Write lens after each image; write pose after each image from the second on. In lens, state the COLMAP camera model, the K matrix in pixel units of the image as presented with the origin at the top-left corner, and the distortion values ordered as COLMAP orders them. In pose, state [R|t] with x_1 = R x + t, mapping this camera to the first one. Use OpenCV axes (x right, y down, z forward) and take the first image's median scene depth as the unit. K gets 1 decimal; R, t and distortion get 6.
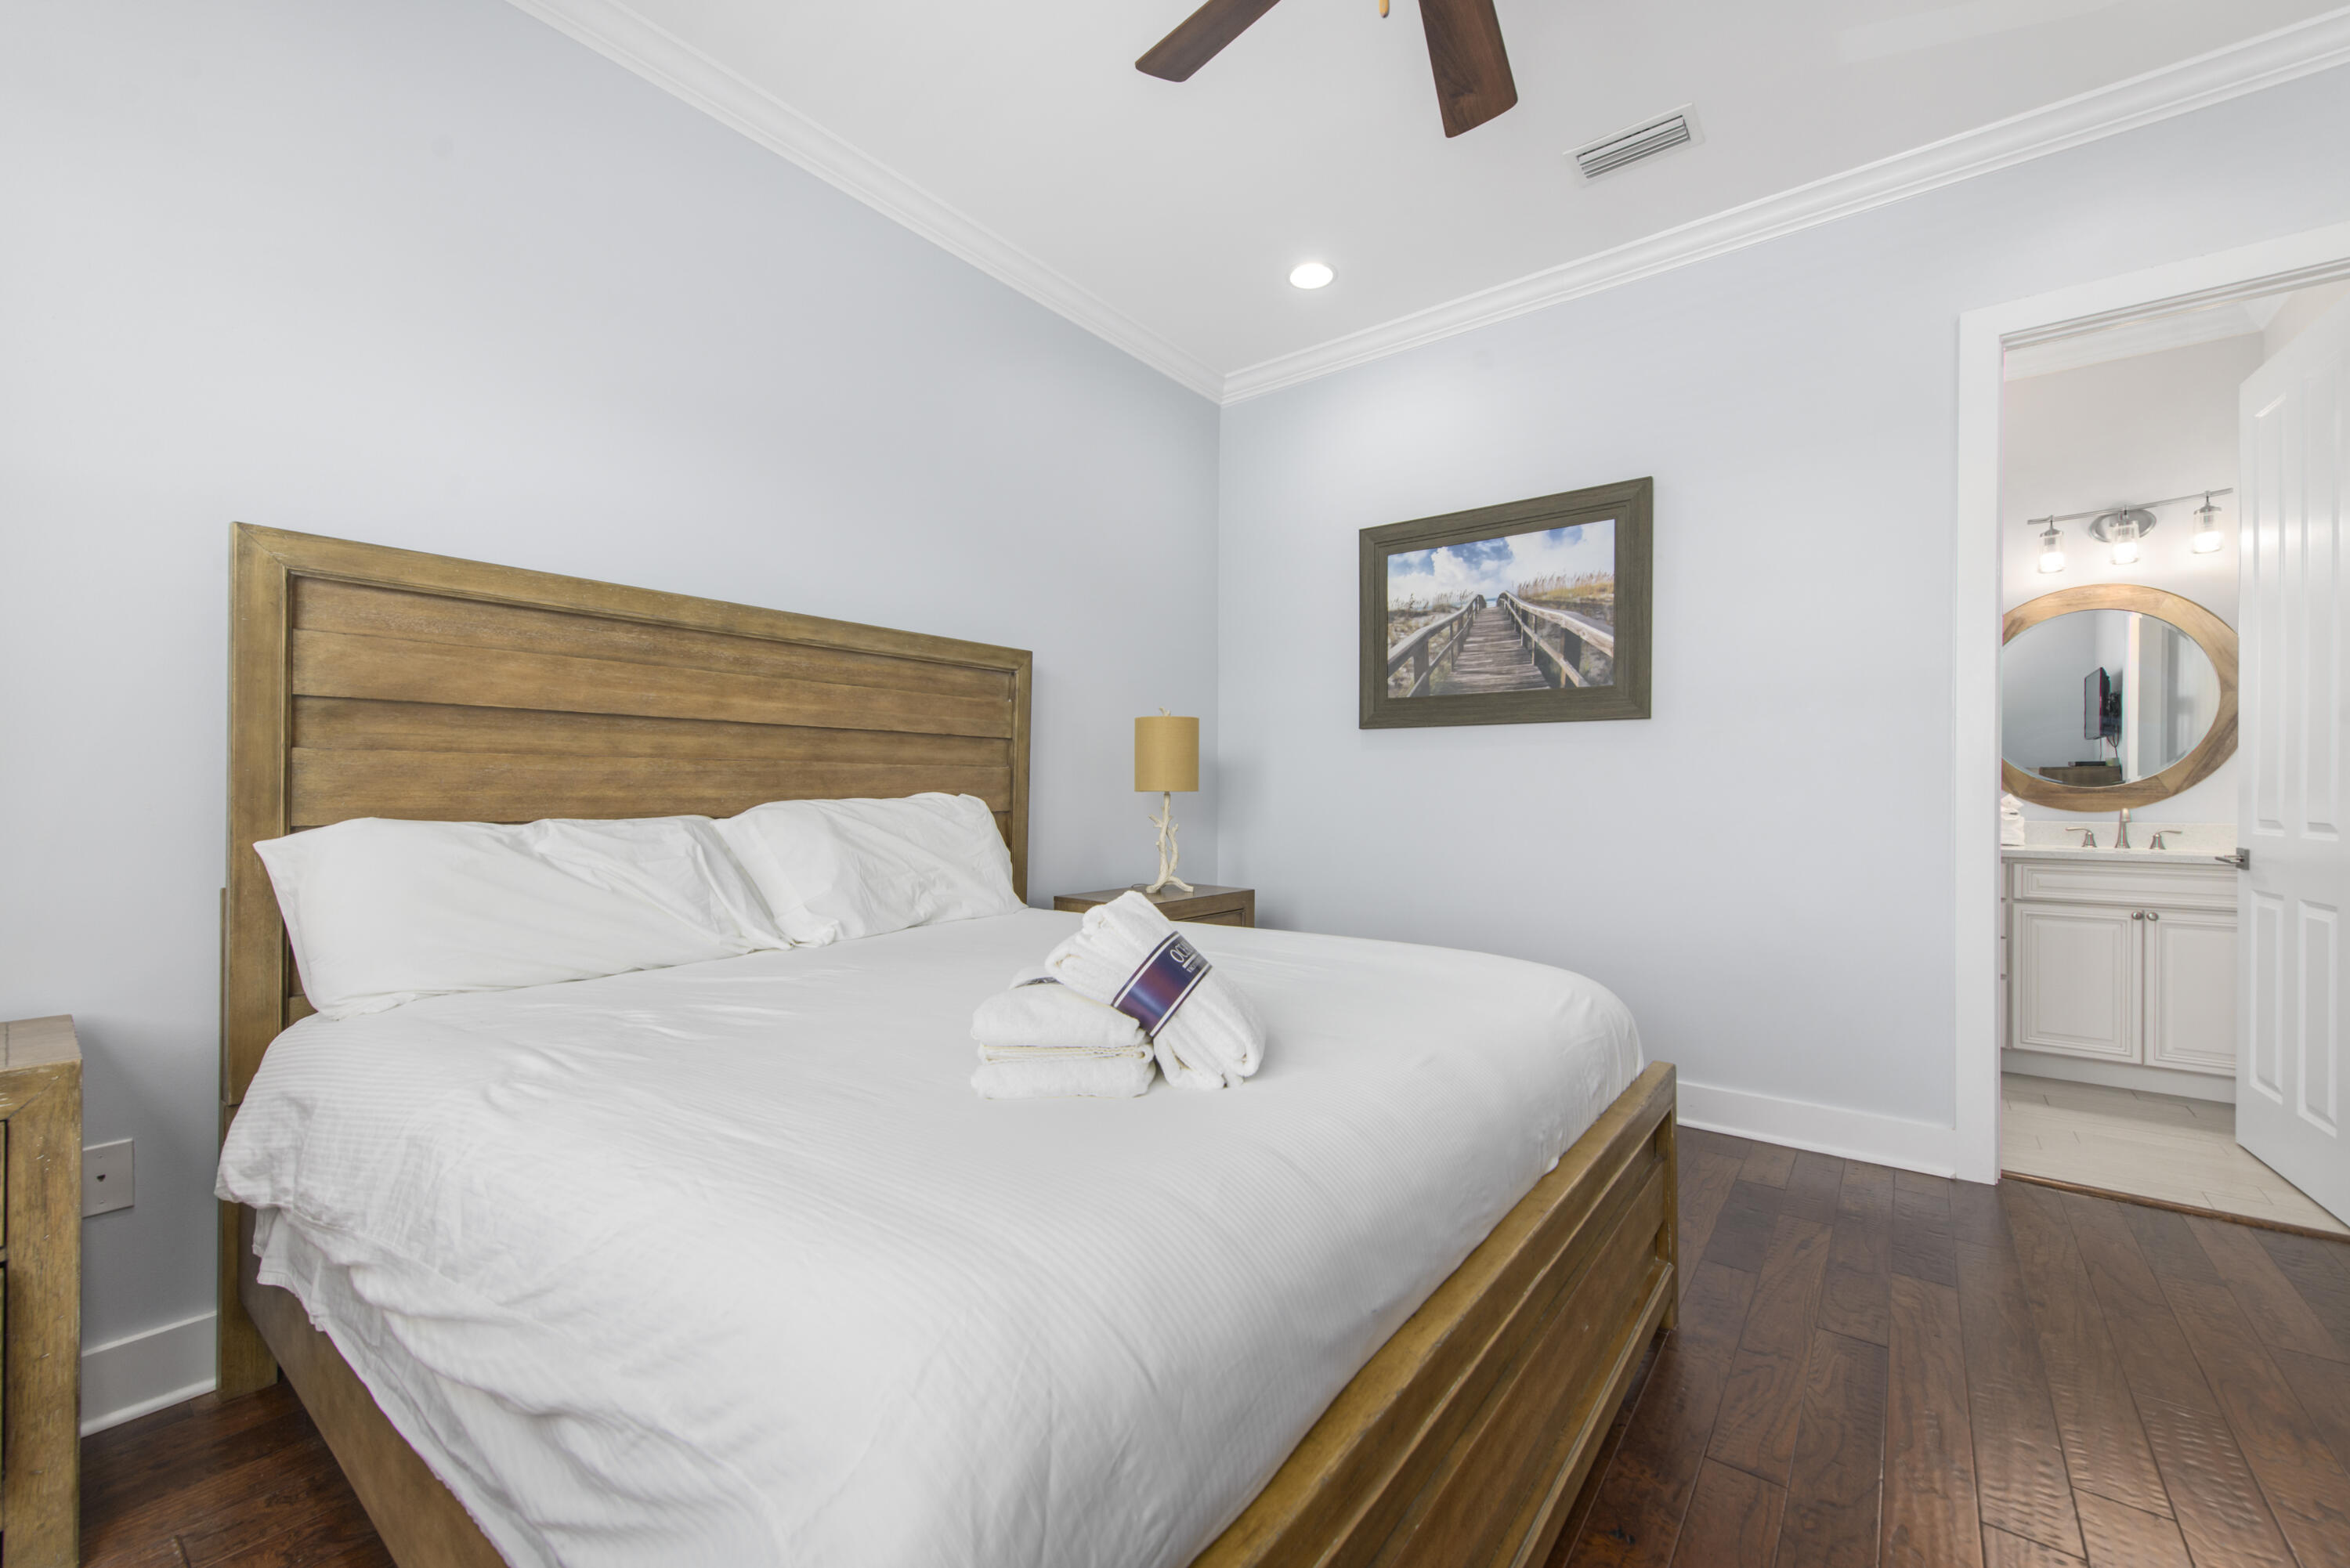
lens RADIAL K [[945.8, 0, 1158.9], [0, 945.8, 797.6], [0, 0, 1]] dist [0.005625, -0.002984]
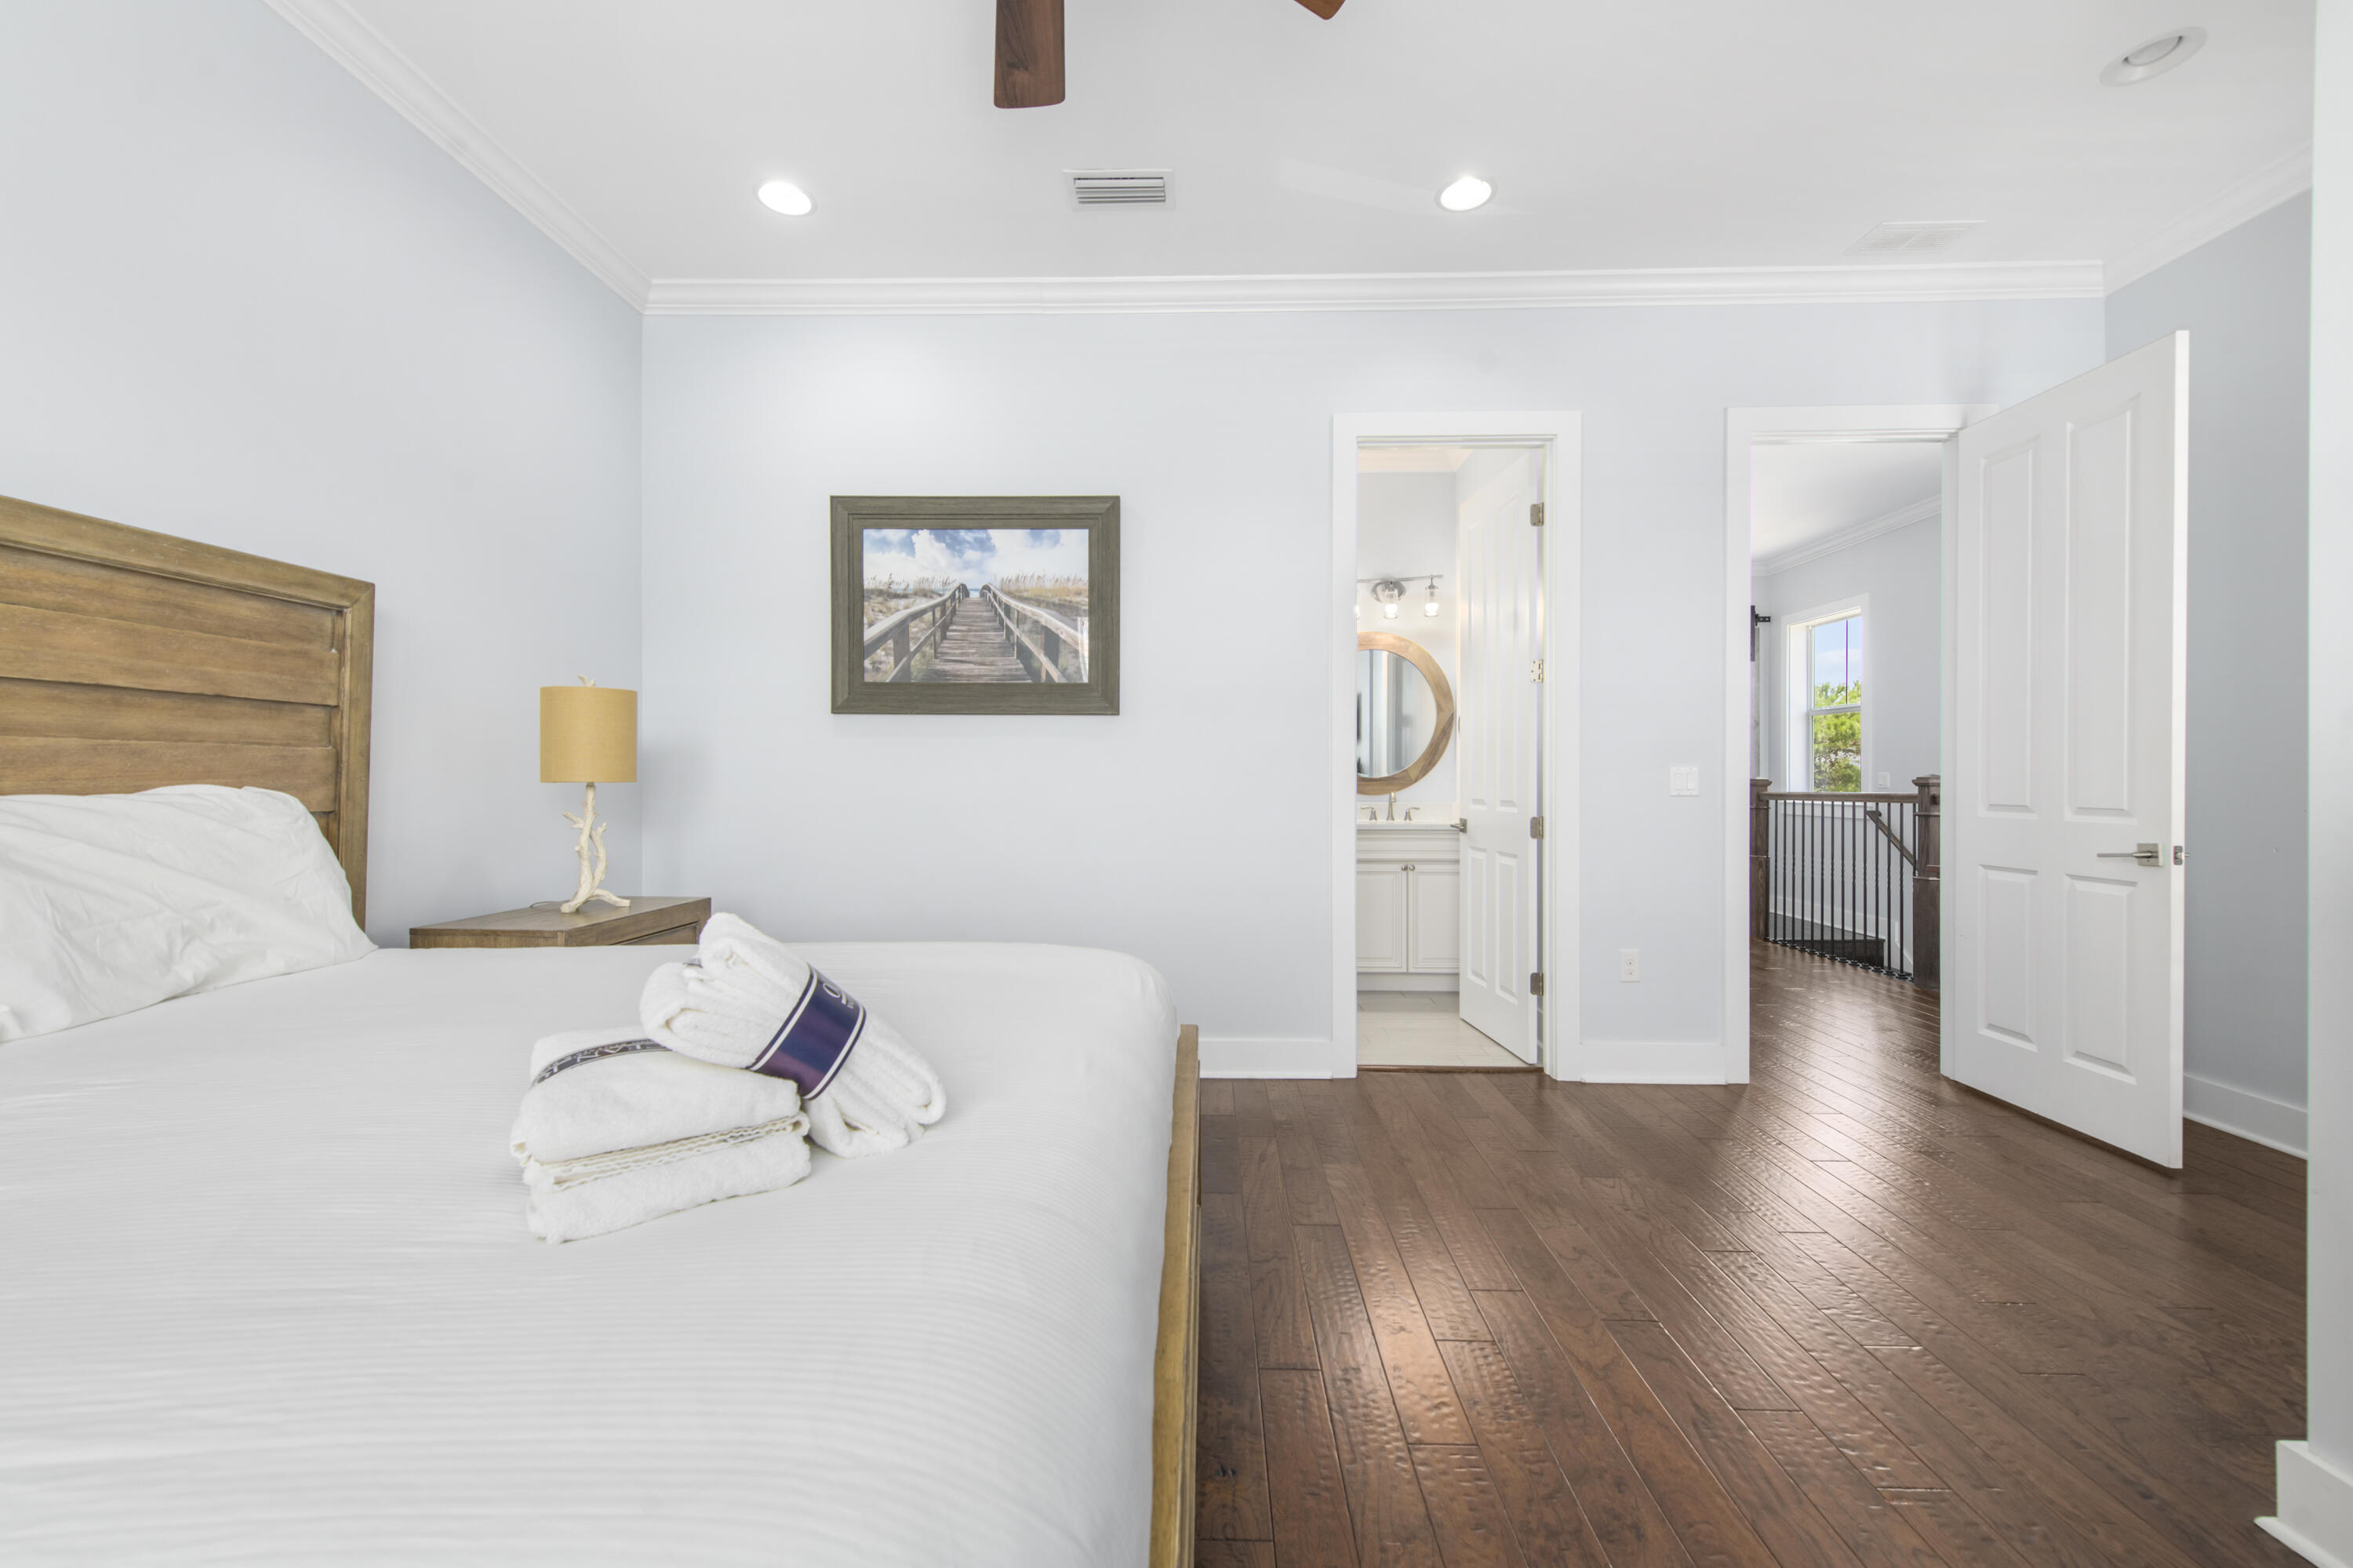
lens RADIAL K [[947.1, 0, 1193.2], [0, 947.1, 785.8], [0, 0, 1]] dist [0.005625, -0.002984]
pose [[0.794051, -0.005116, 0.607830, -0.083512], [0.006271, 0.999980, 0.000223, -0.000546], [-0.607819, 0.003634, 0.794067, 0.071135]]
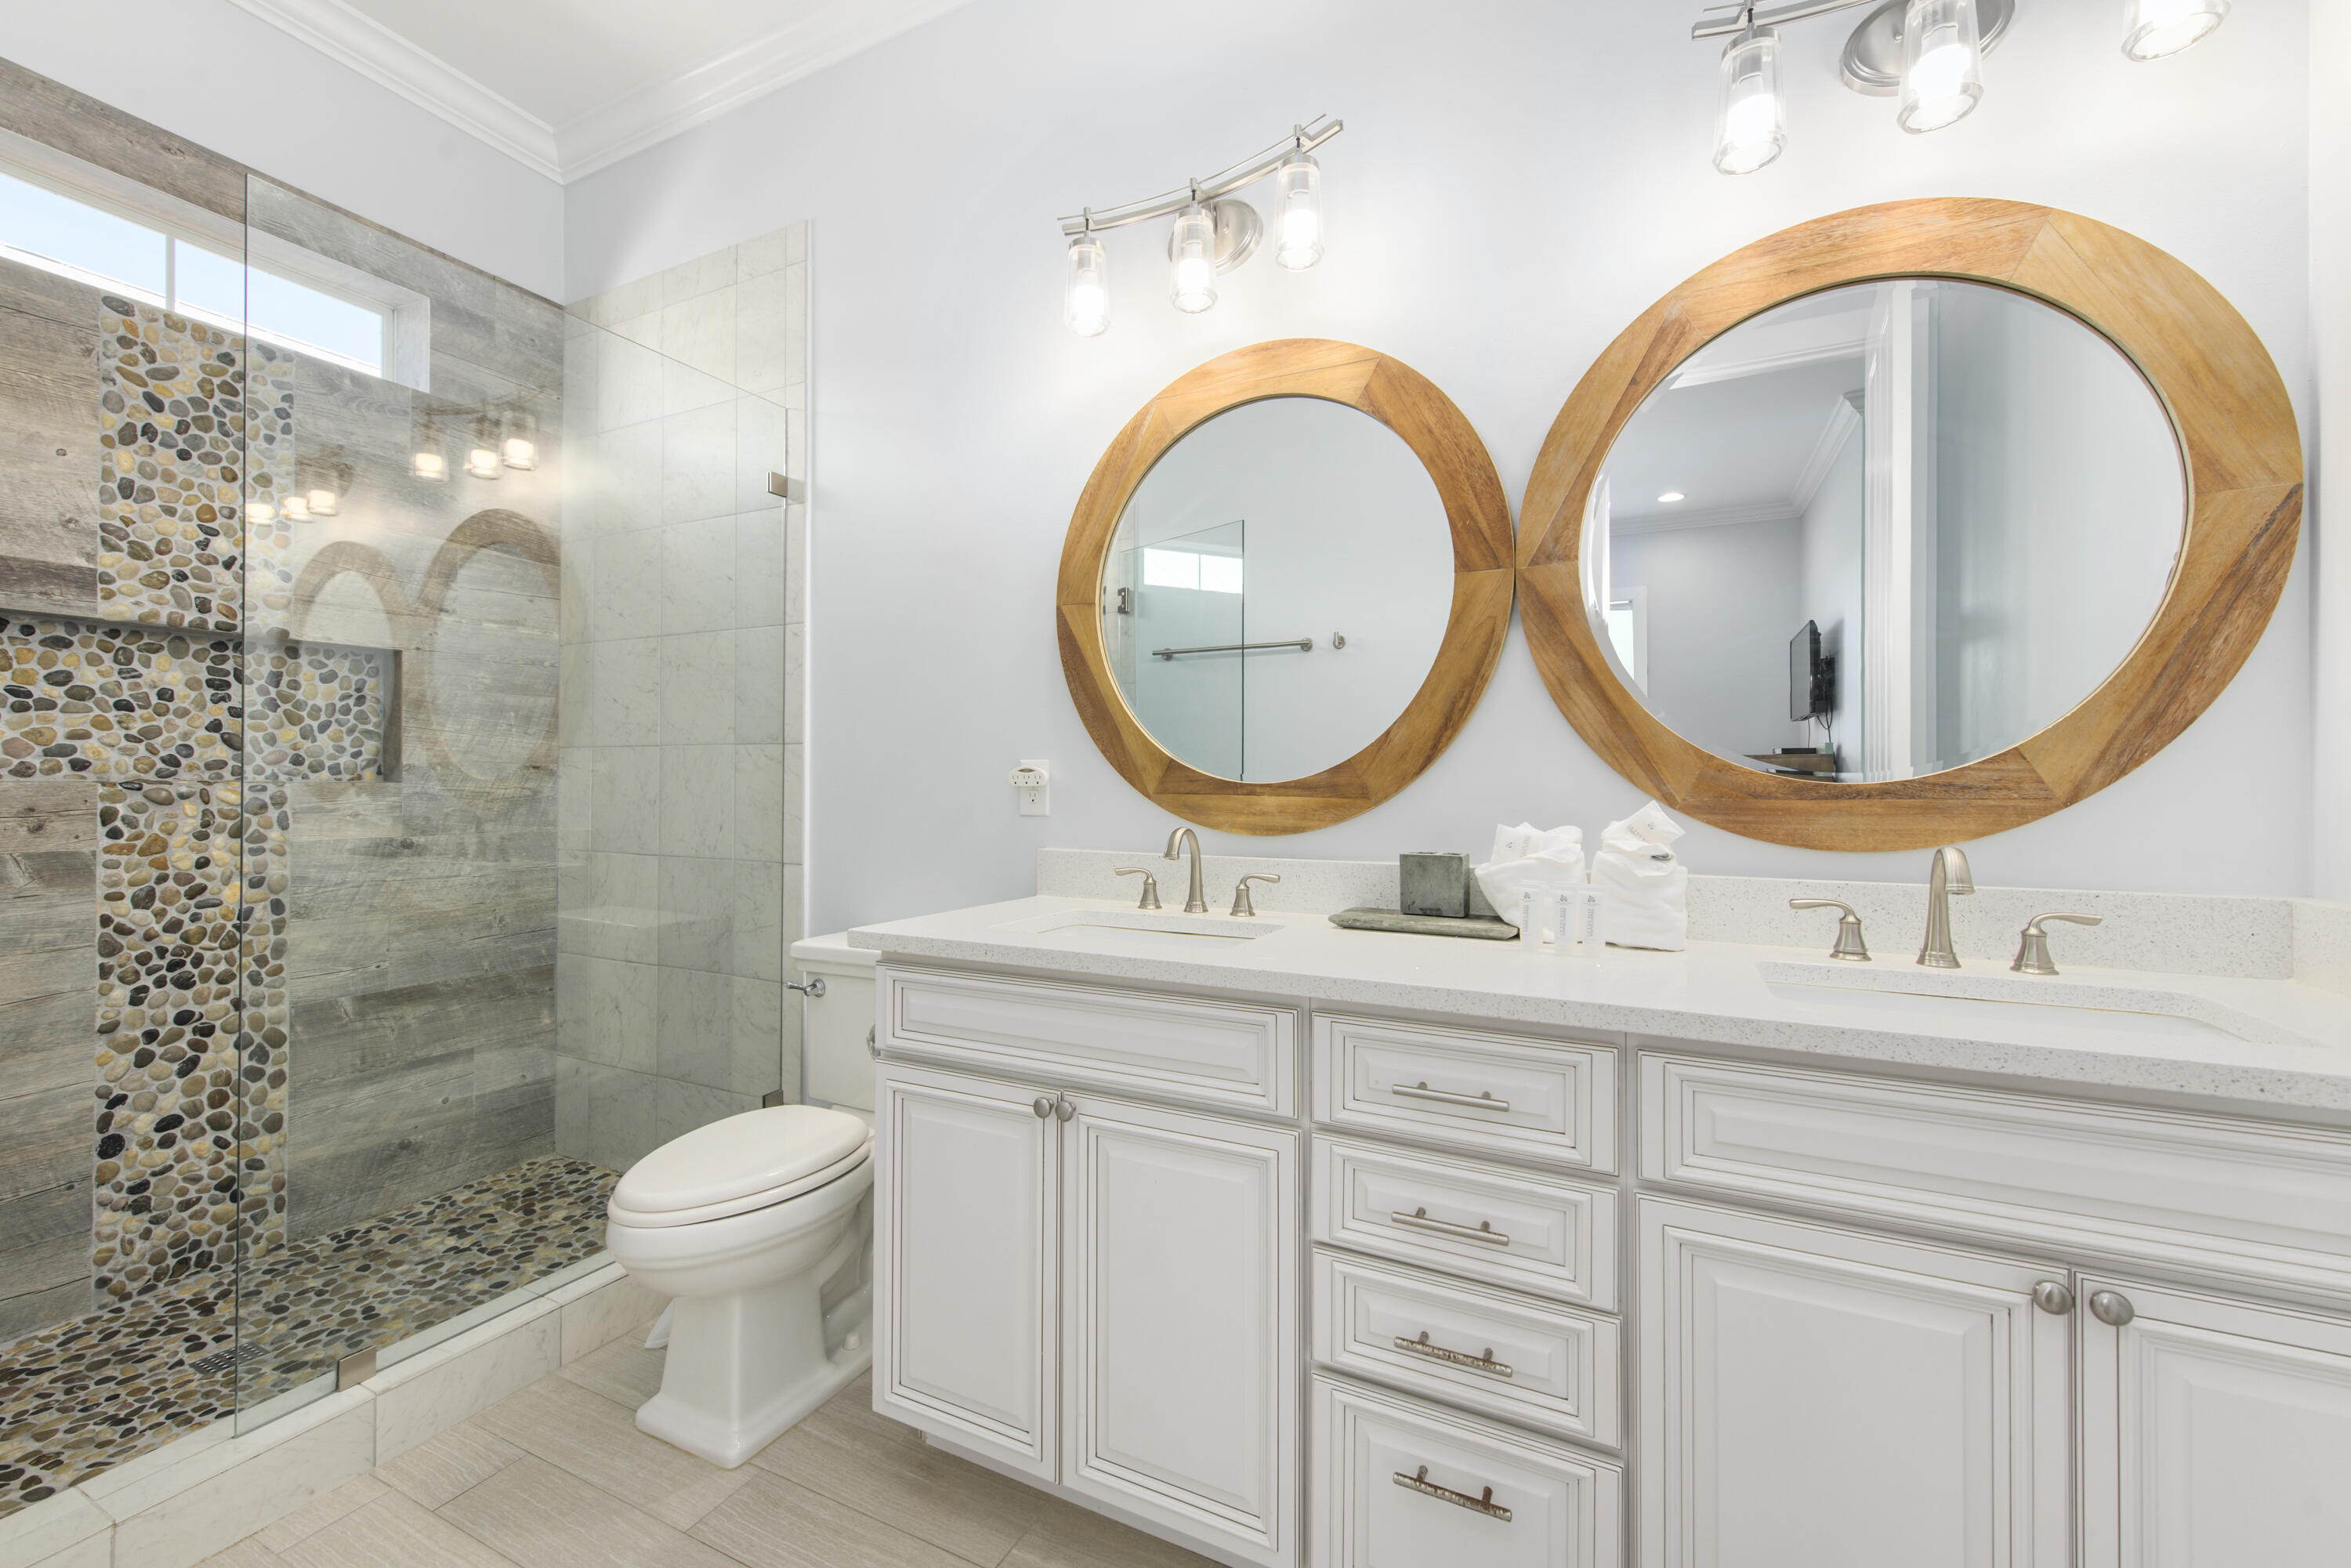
lens RADIAL K [[946.2, 0, 1166.9], [0, 946.2, 778.0], [0, 0, 1]] dist [0.005625, -0.002984]
pose [[0.980023, 0.007390, 0.198746, 0.800708], [-0.005299, 0.999925, -0.011049, -0.008305], [-0.198813, 0.009775, 0.979989, 0.850659]]
